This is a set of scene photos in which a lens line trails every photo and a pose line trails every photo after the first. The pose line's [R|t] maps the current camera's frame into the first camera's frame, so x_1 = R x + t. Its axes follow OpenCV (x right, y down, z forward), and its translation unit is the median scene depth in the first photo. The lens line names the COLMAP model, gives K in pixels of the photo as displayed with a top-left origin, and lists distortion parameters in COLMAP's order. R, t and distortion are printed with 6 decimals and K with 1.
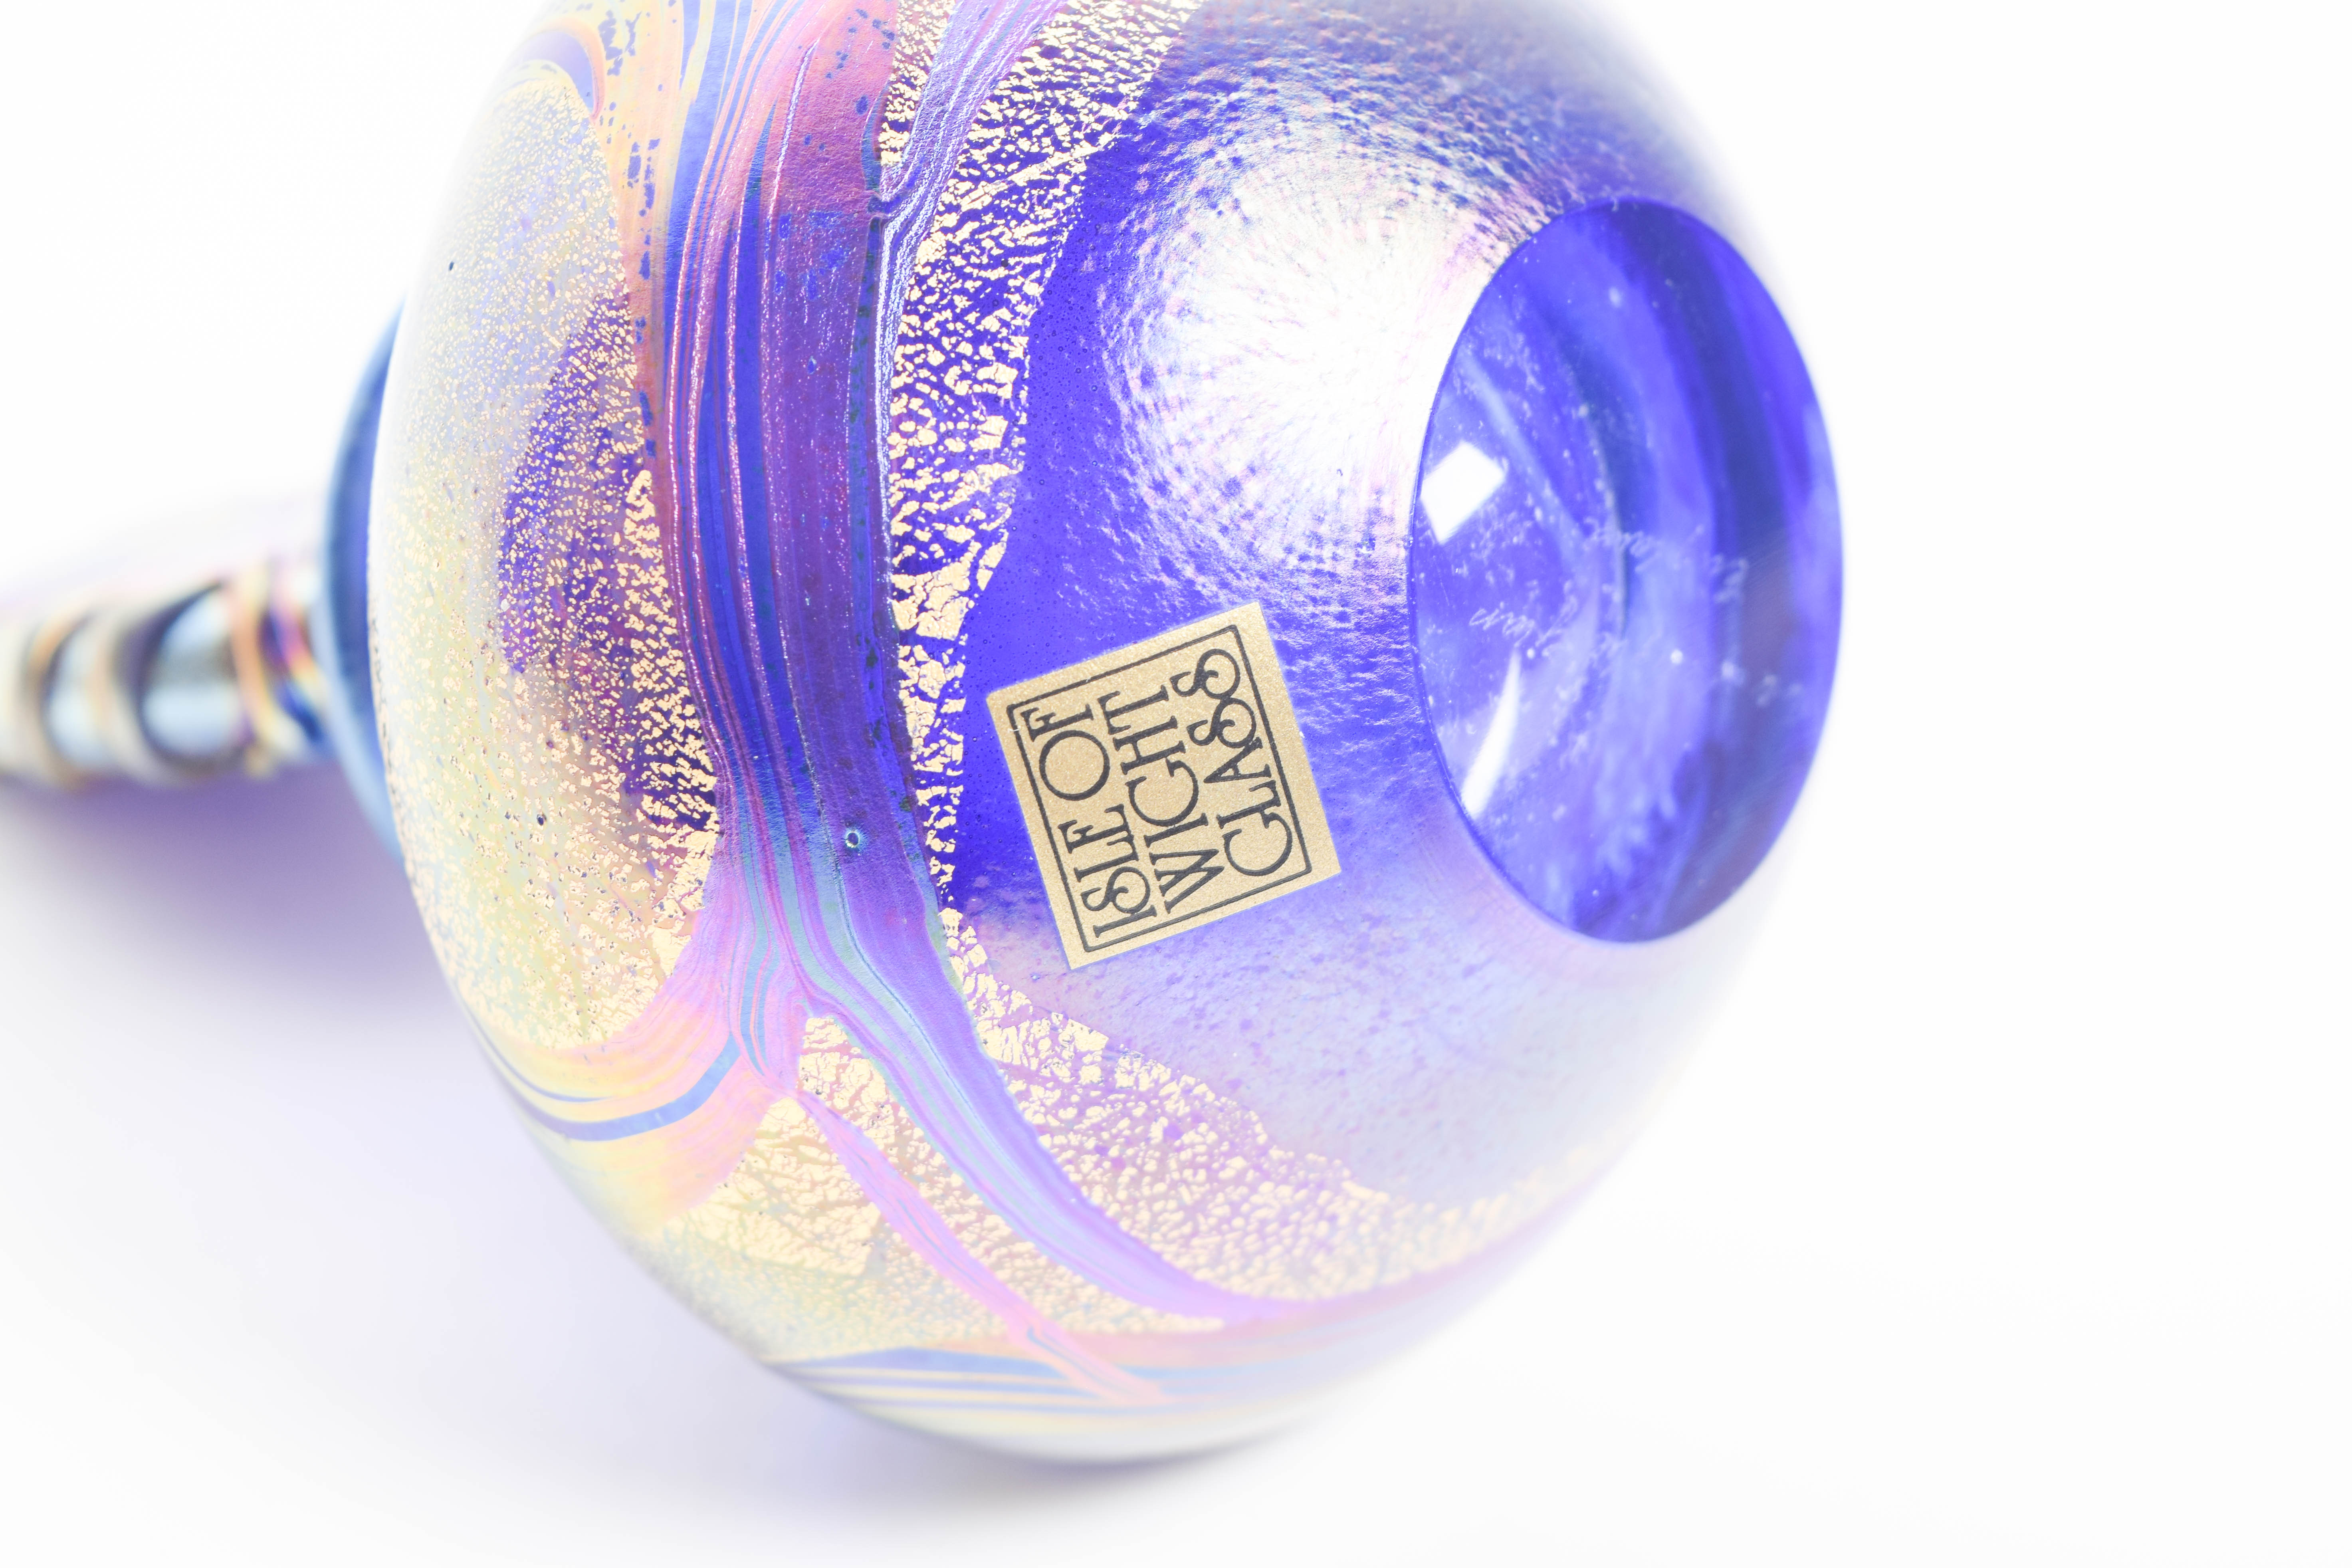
lens RADIAL K [[5211.6, 0, 1180.4], [0, 5211.6, 806.9], [0, 0, 1]] dist [-0.046610, 0.000000]
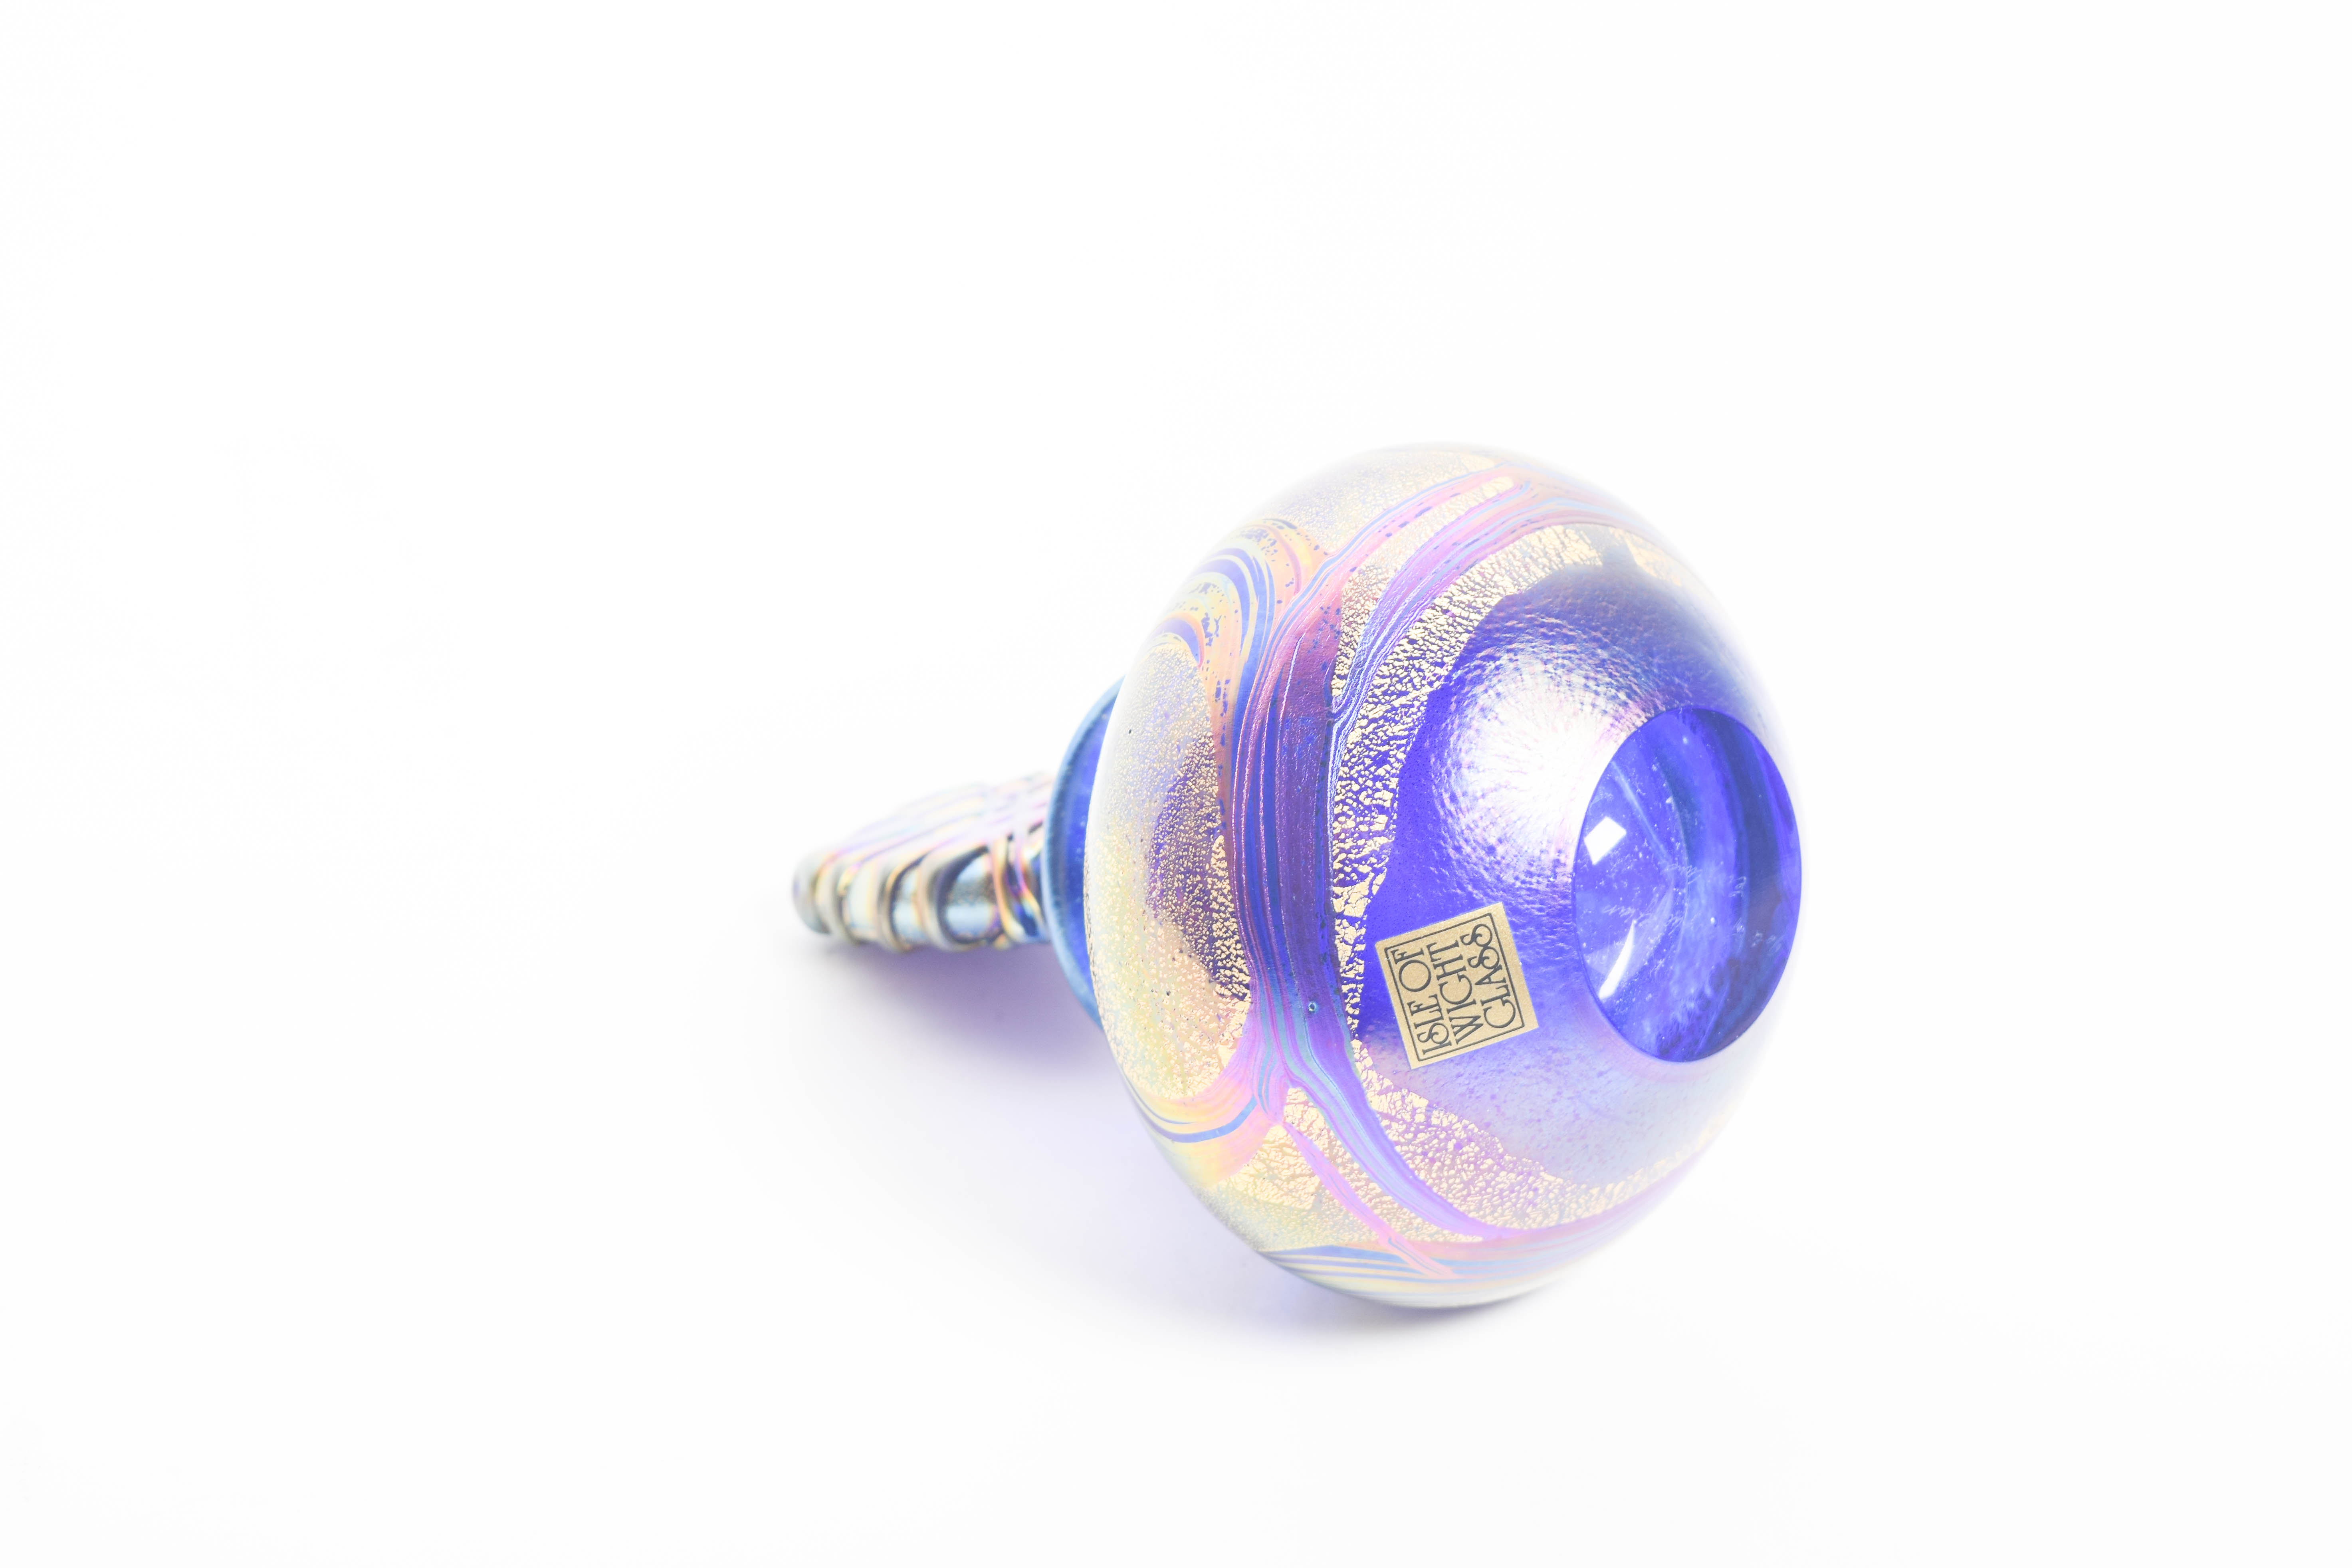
lens RADIAL K [[5211.6, 0, 1192.4], [0, 5211.6, 765.5], [0, 0, 1]] dist [-0.046610, 0.000000]
pose [[0.996901, 0.023262, -0.075154, 0.046973], [-0.023890, 0.999687, -0.007471, -0.074882], [0.074957, 0.009243, 0.997144, -1.138182]]
